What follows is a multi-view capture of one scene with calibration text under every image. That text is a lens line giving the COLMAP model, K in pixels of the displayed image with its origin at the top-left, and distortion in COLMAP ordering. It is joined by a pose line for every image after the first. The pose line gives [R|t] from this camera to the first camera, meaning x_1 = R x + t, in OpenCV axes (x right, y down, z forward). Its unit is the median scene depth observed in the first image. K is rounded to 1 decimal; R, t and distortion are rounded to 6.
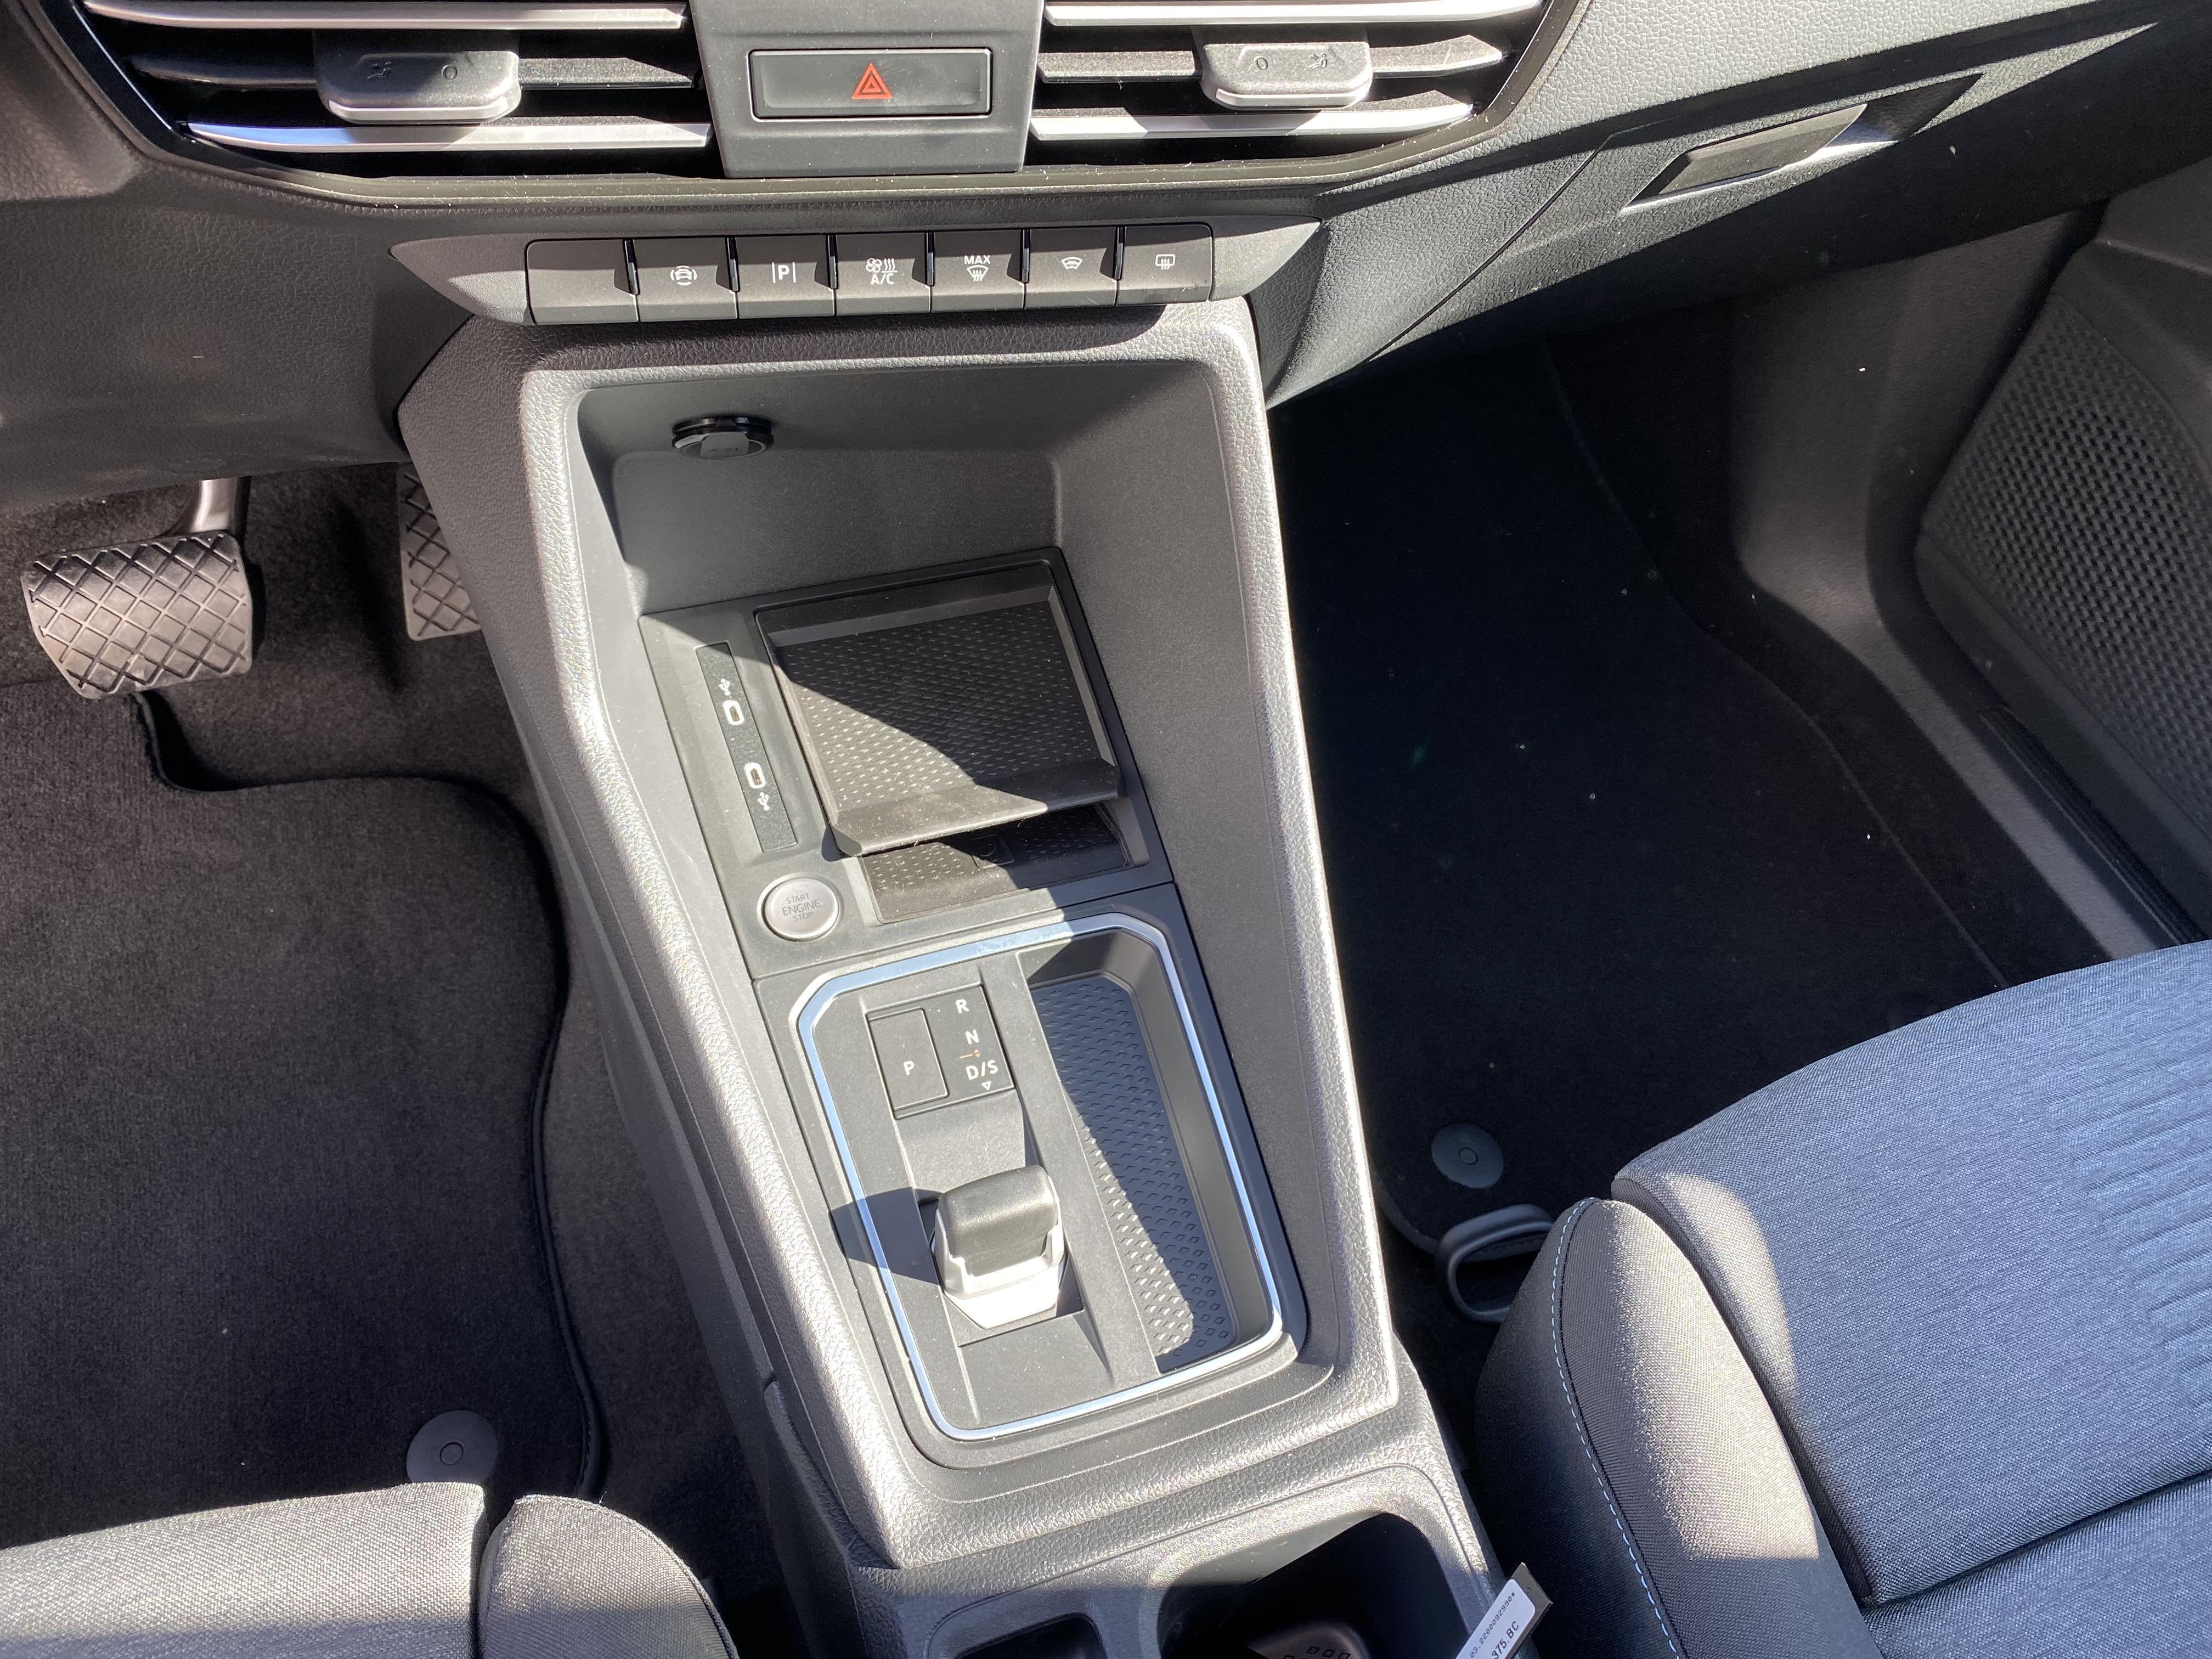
lens RADIAL K [[1645.8, 0, 1111.6], [0, 1645.8, 822.0], [0, 0, 1]] dist [-0.008545, -0.008895]
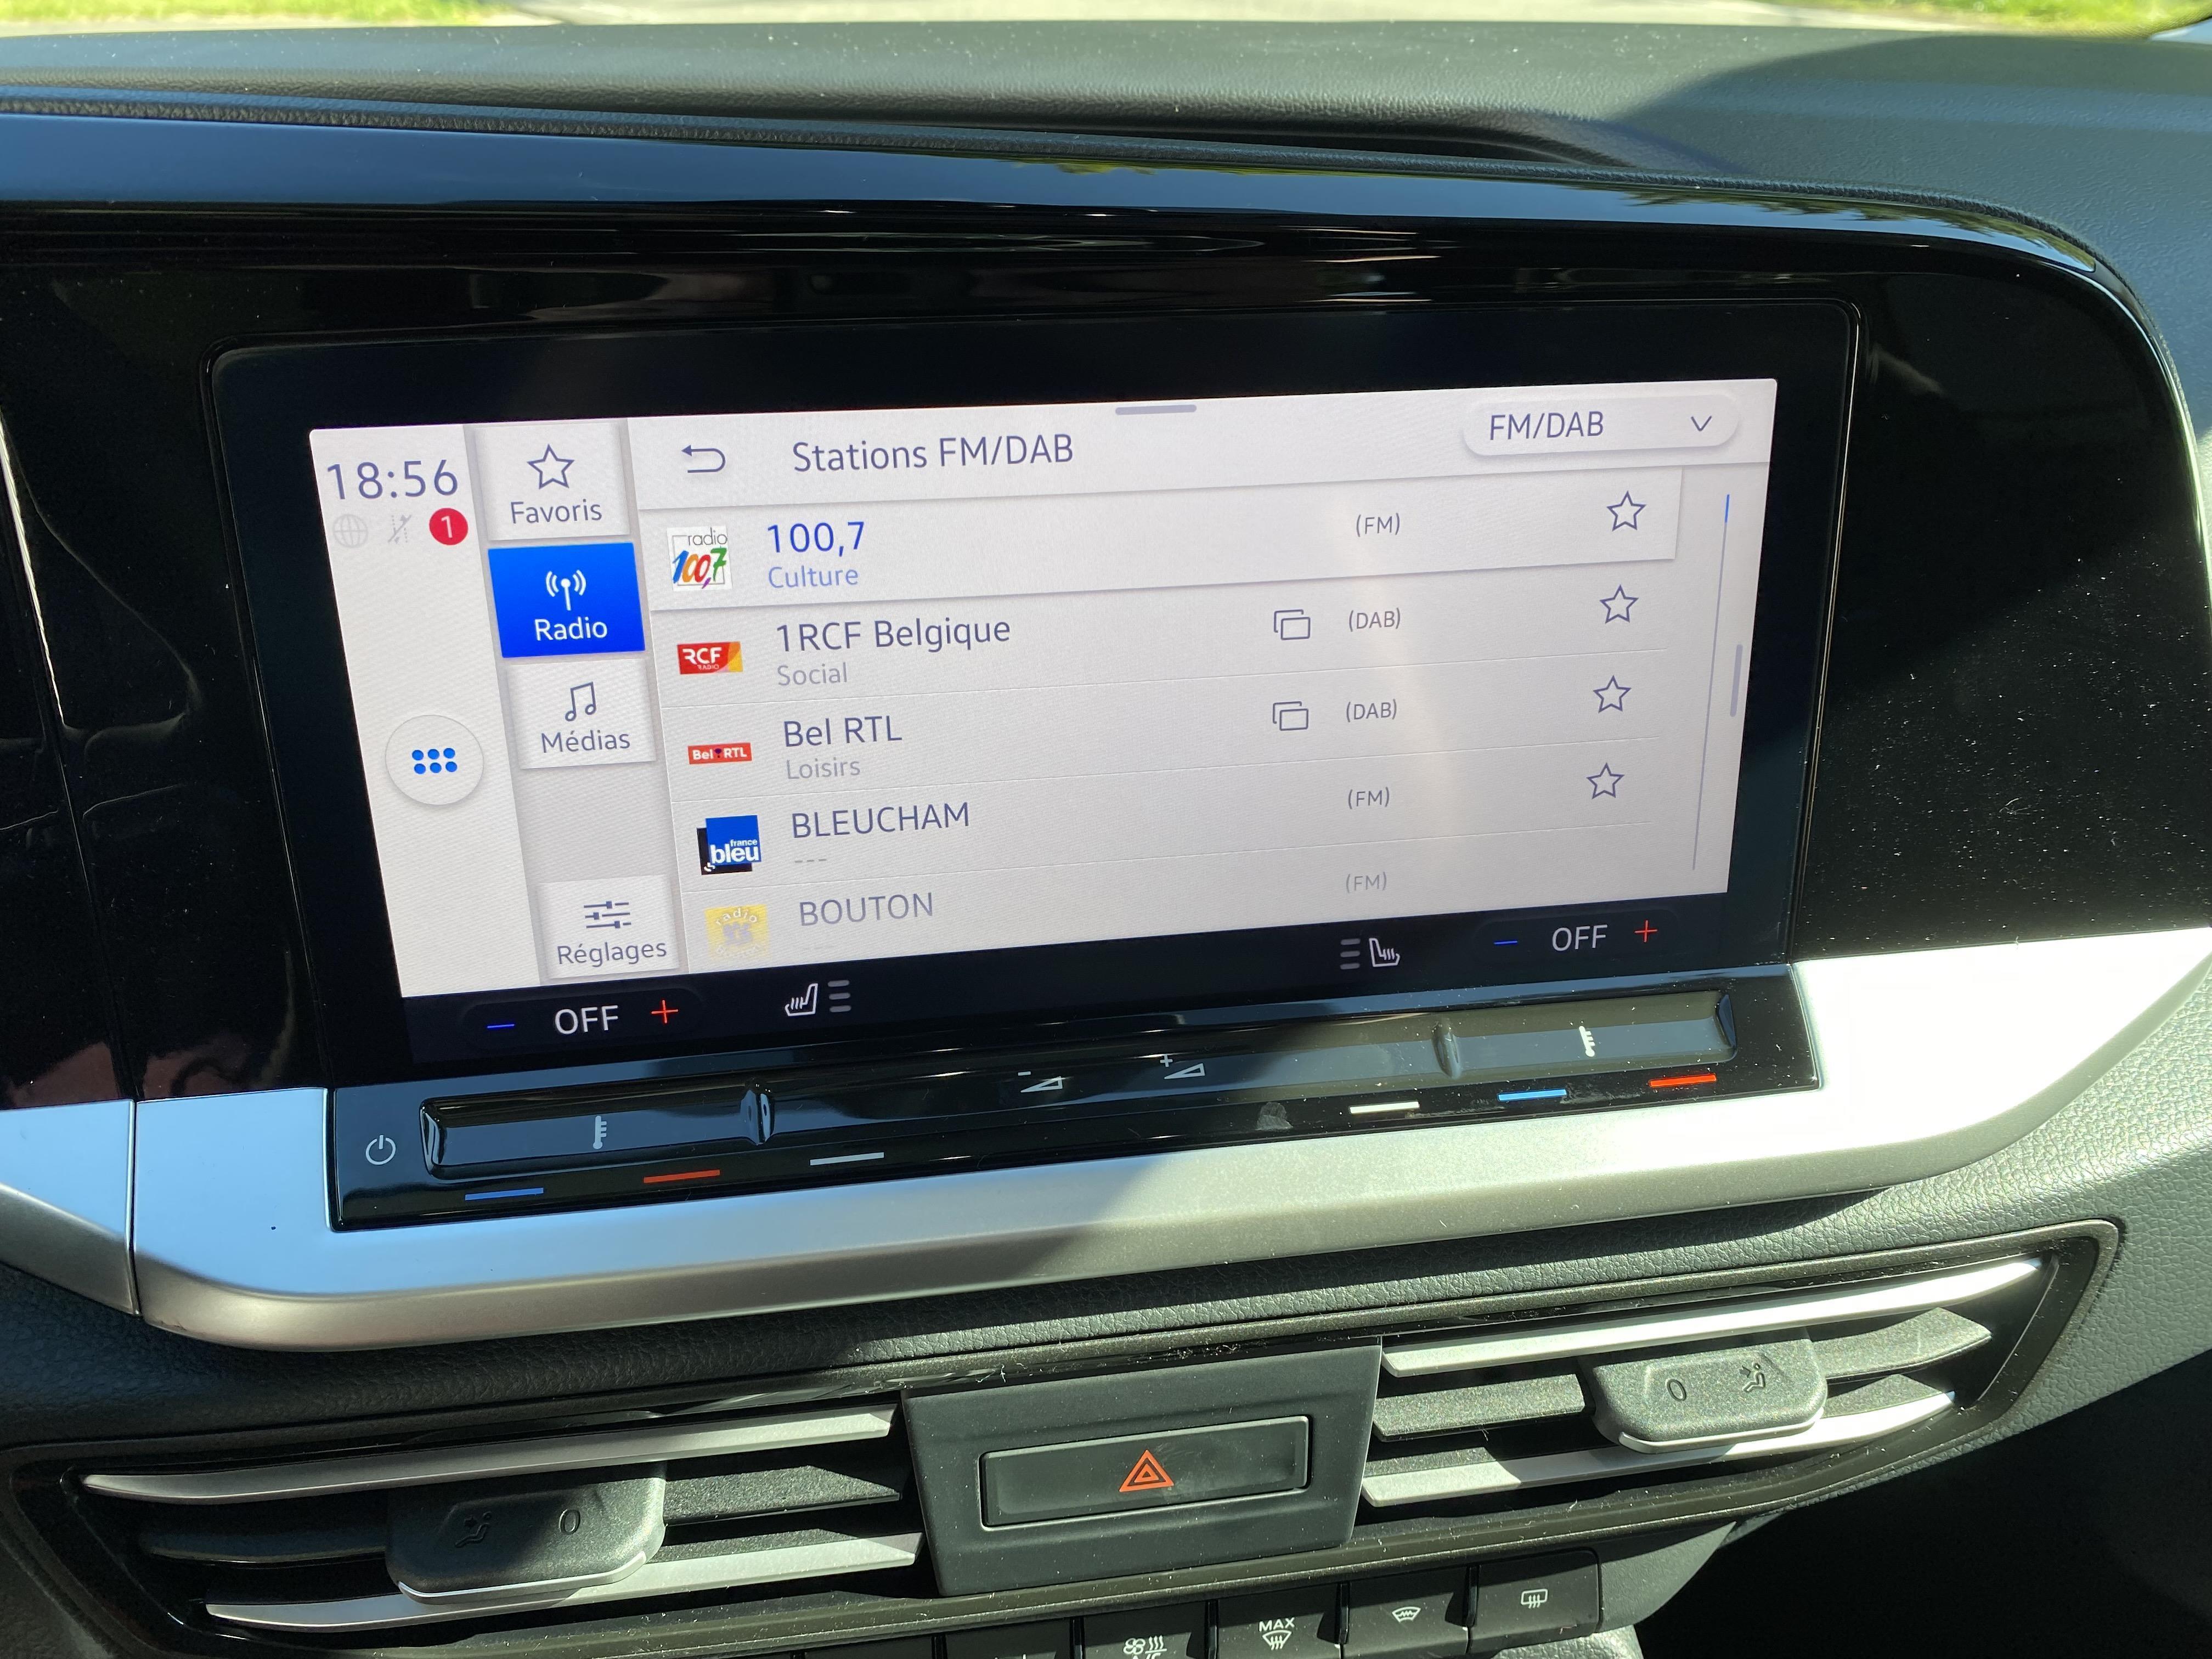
lens RADIAL K [[1645.8, 0, 1102.5], [0, 1645.8, 830.3], [0, 0, 1]] dist [-0.008545, -0.008895]
pose [[0.996496, -0.064385, -0.053393, -0.092870], [0.035893, 0.905737, -0.422317, -0.341668], [0.075551, 0.418921, 0.904874, 0.196535]]
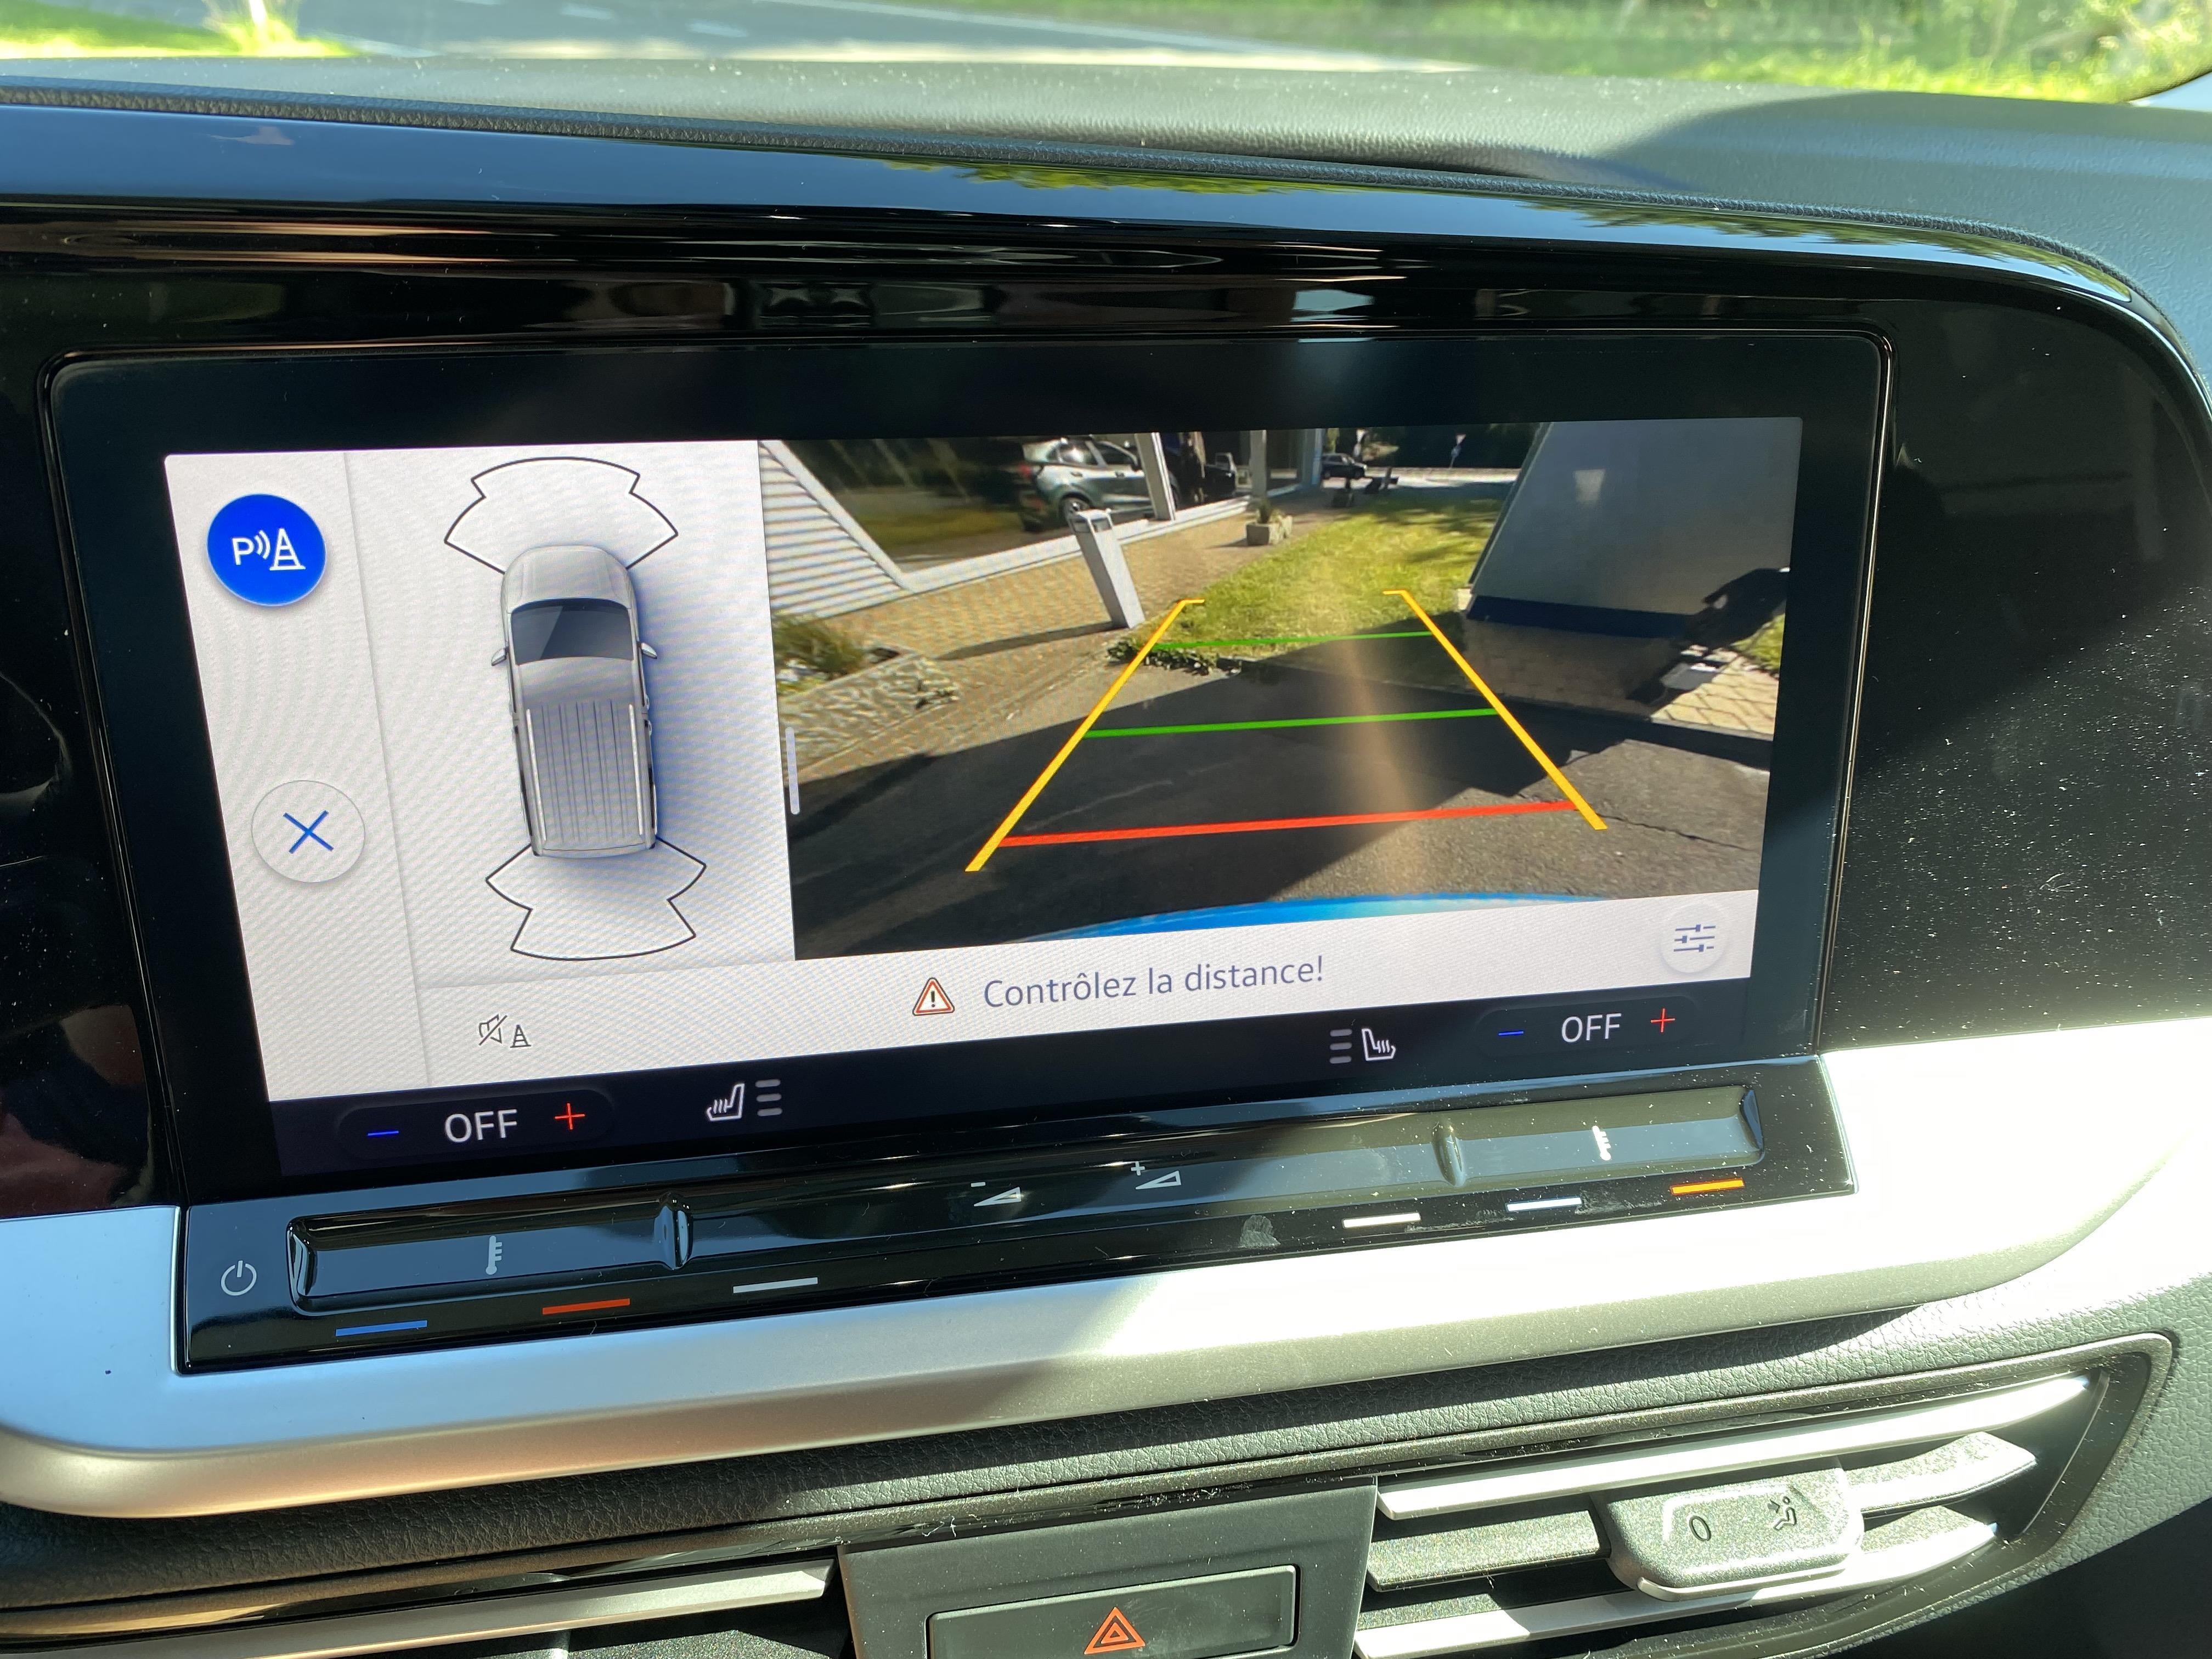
lens RADIAL K [[1645.8, 0, 1106.0], [0, 1645.8, 834.9], [0, 0, 1]] dist [-0.008545, -0.008895]
pose [[0.997643, -0.065491, -0.020480, -0.099073], [0.048894, 0.887875, -0.457479, -0.368889], [0.048144, 0.455399, 0.888985, 0.248124]]
